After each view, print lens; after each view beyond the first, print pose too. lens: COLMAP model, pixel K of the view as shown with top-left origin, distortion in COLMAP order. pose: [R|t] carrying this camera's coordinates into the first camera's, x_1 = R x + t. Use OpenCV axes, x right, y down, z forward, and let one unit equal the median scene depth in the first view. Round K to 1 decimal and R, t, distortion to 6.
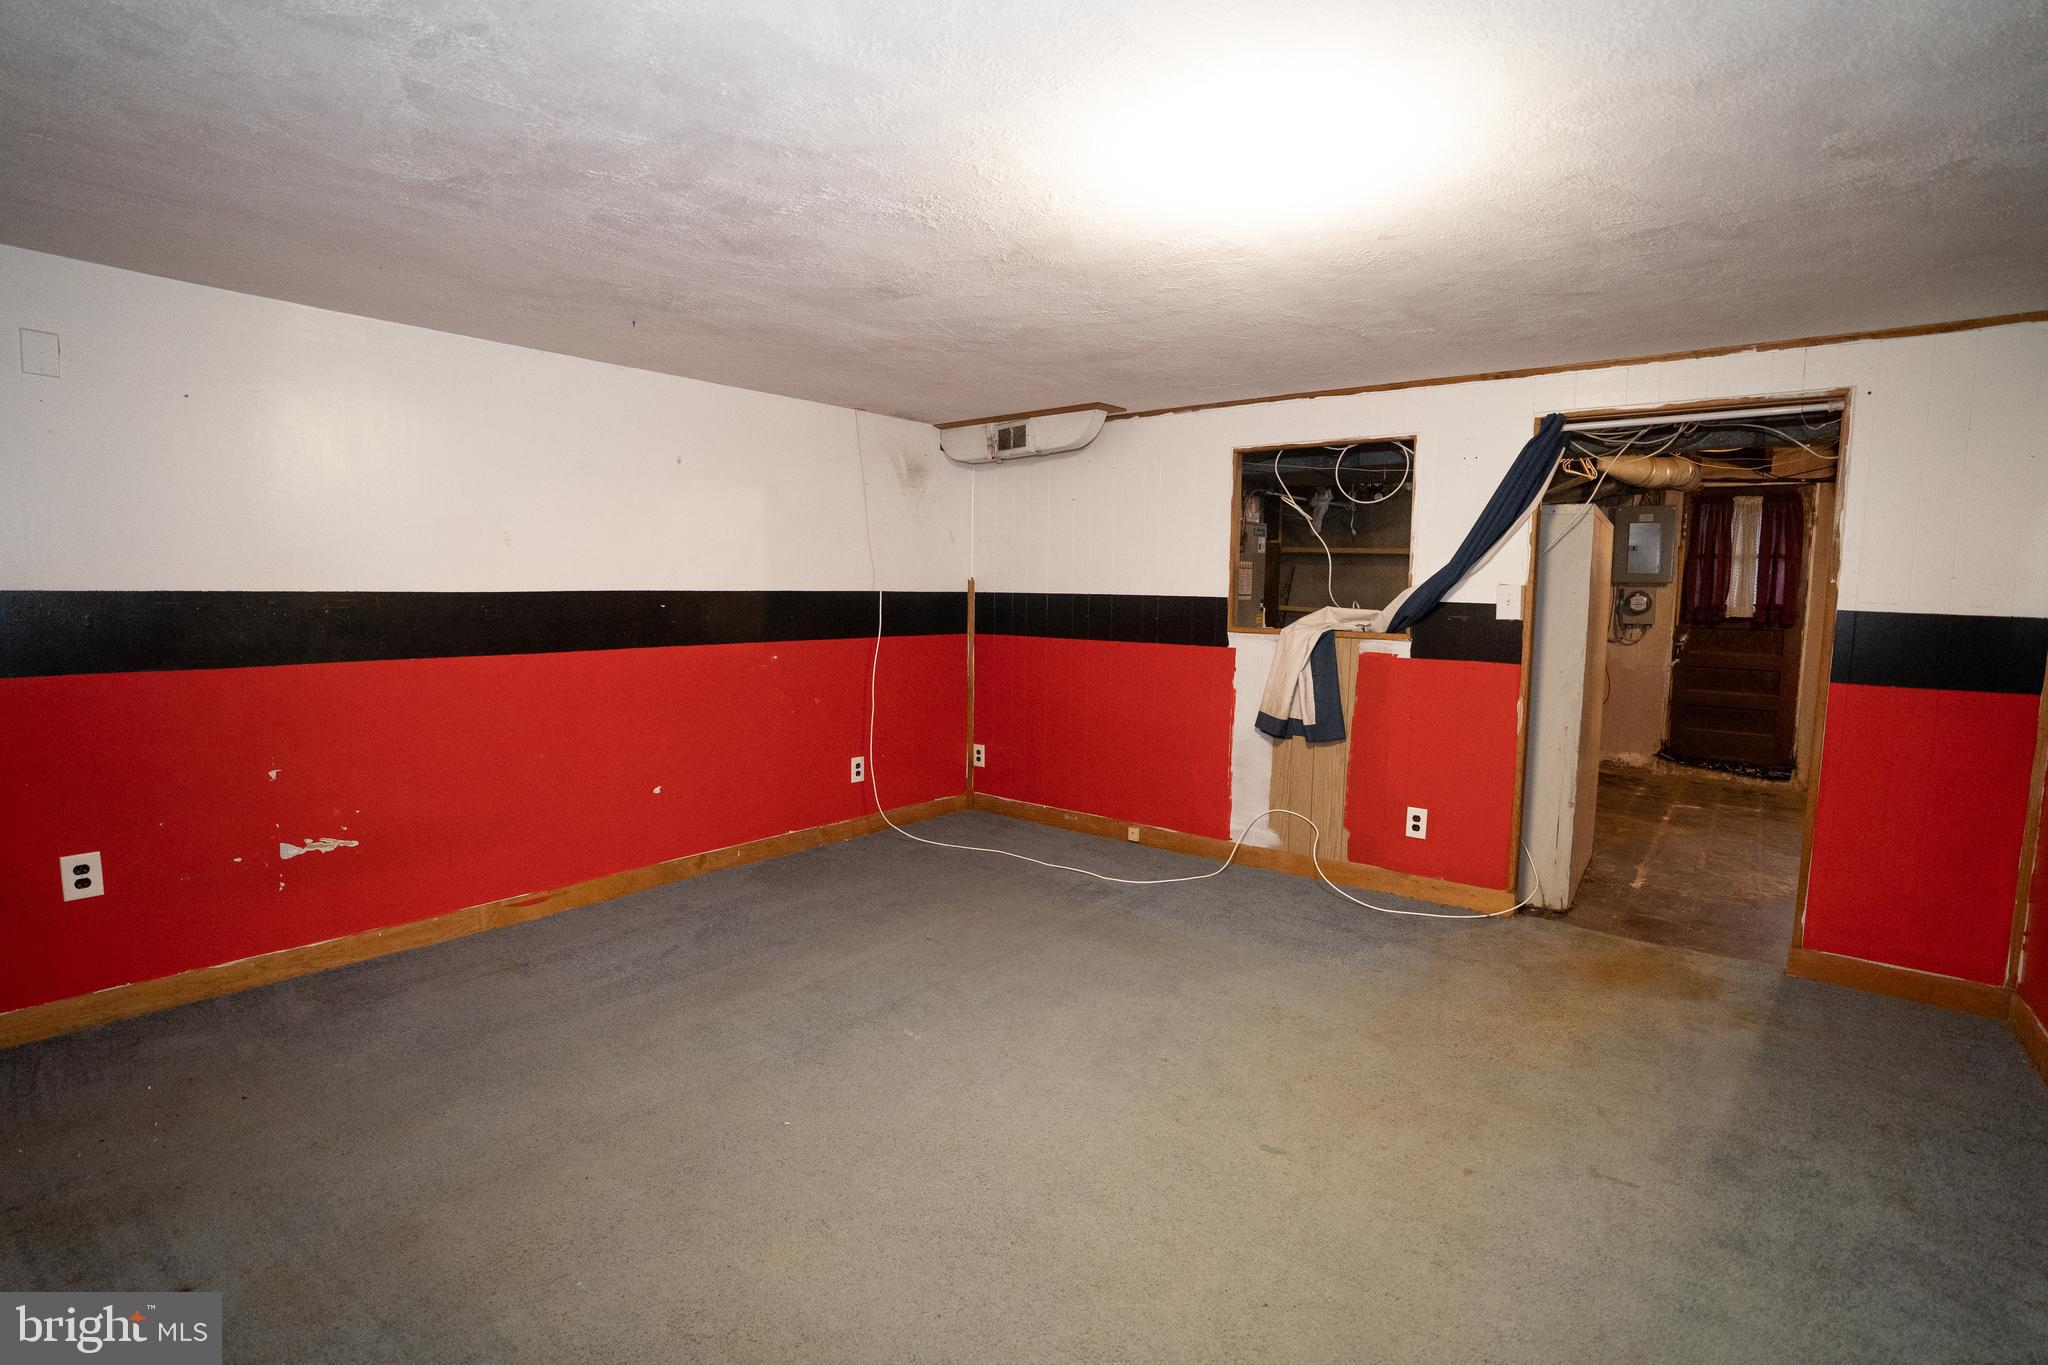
lens RADIAL K [[953.1, 0, 1030.8], [0, 953.1, 676.2], [0, 0, 1]] dist [-0.068564, 0.028330]
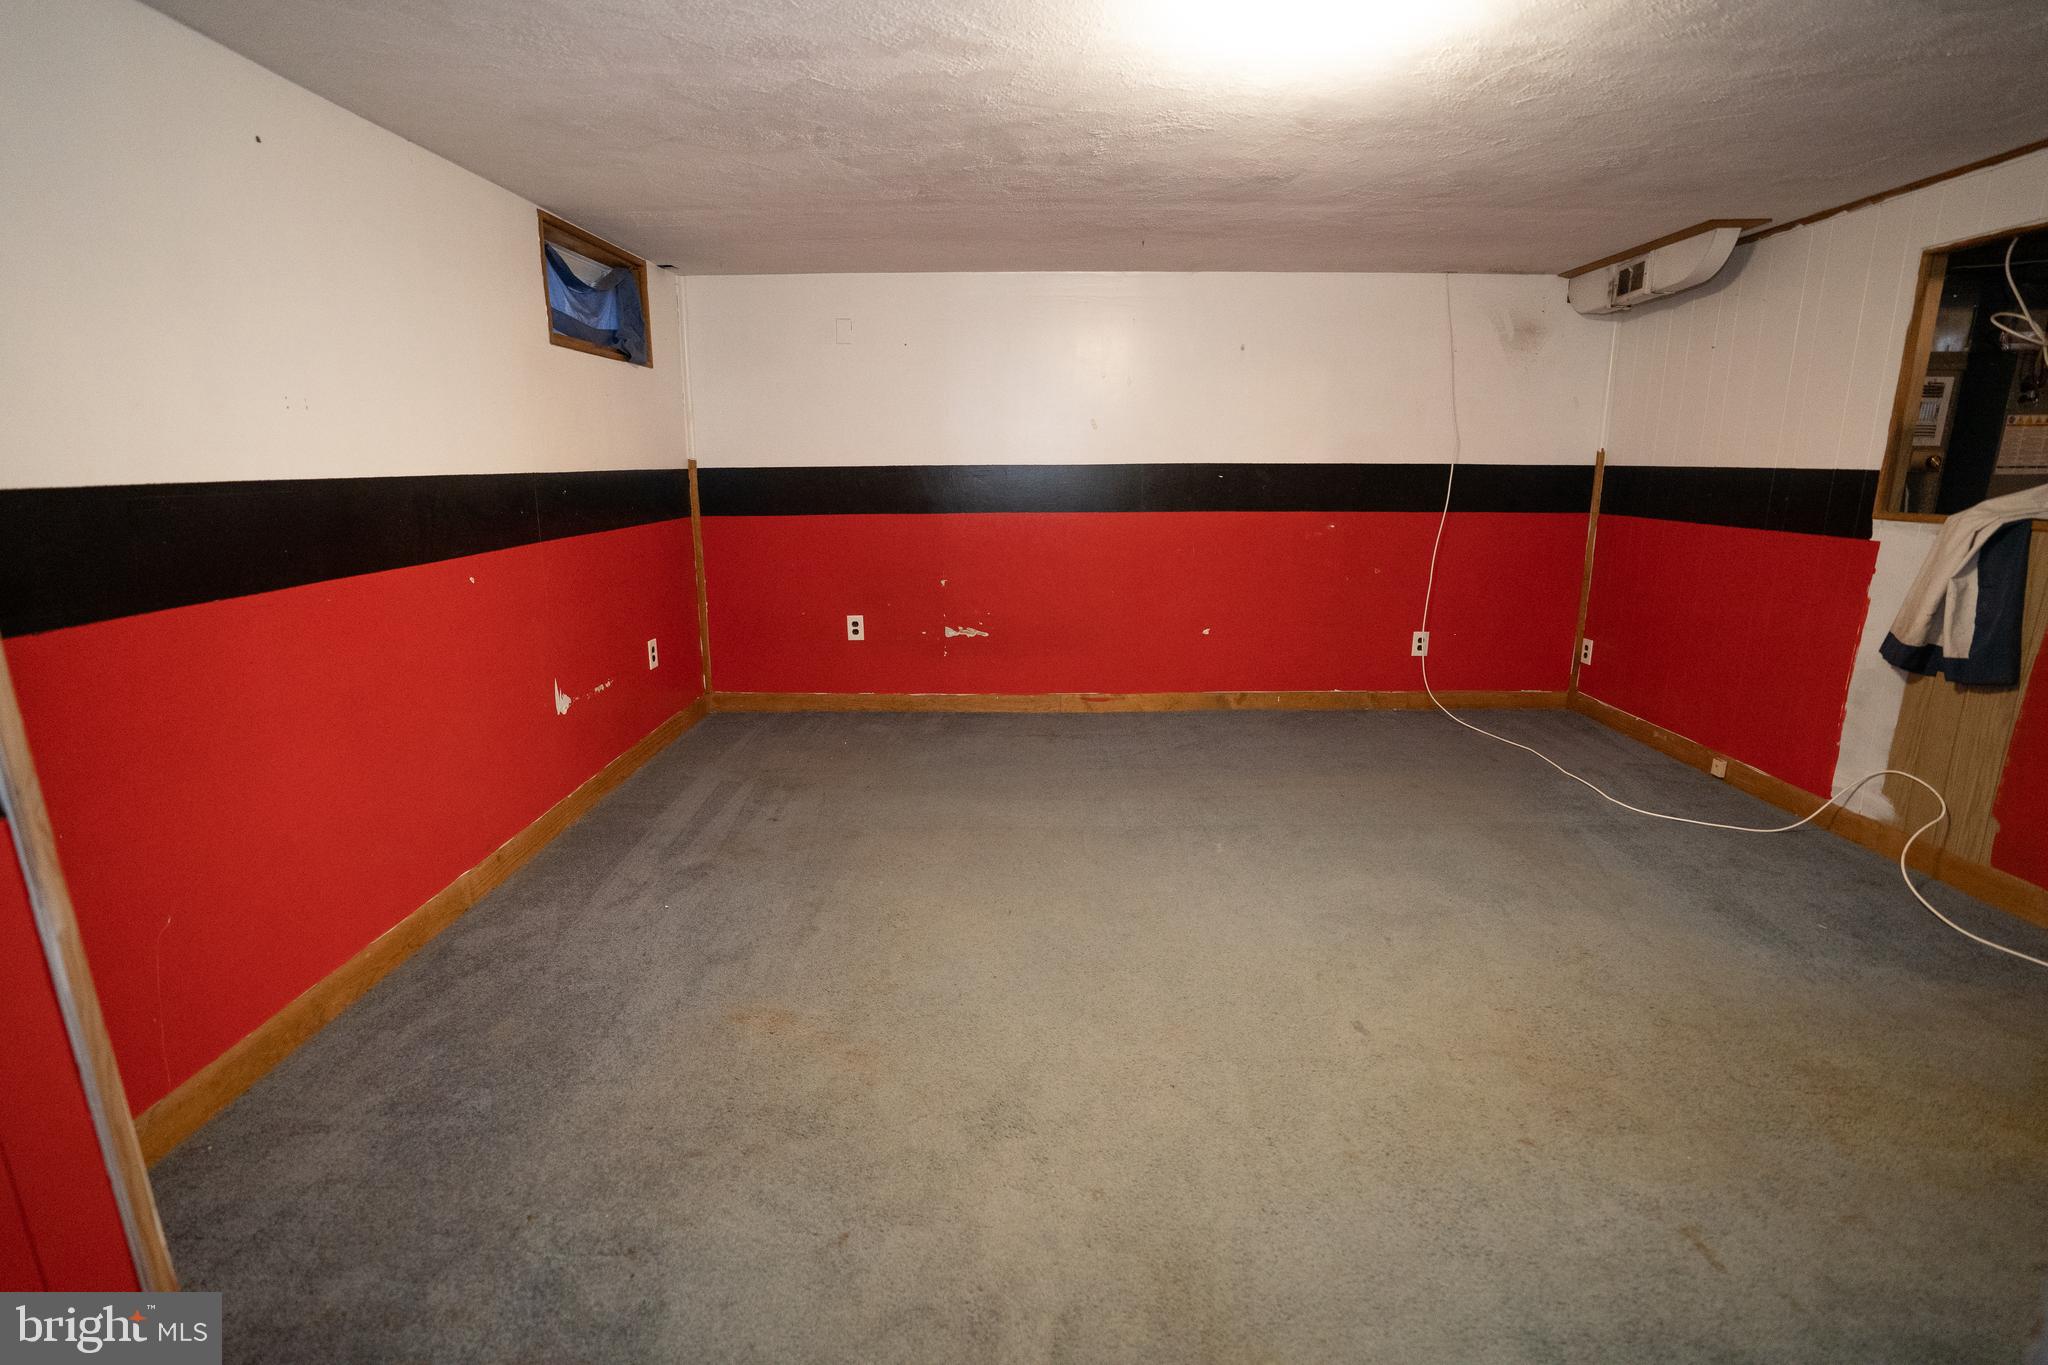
lens RADIAL K [[953.1, 0, 1030.8], [0, 953.1, 676.2], [0, 0, 1]] dist [-0.068564, 0.028330]
pose [[0.622023, 0.158643, -0.766760, 0.363873], [-0.058916, 0.985966, 0.156203, 0.000231], [0.780780, -0.051987, 0.622640, 0.058484]]
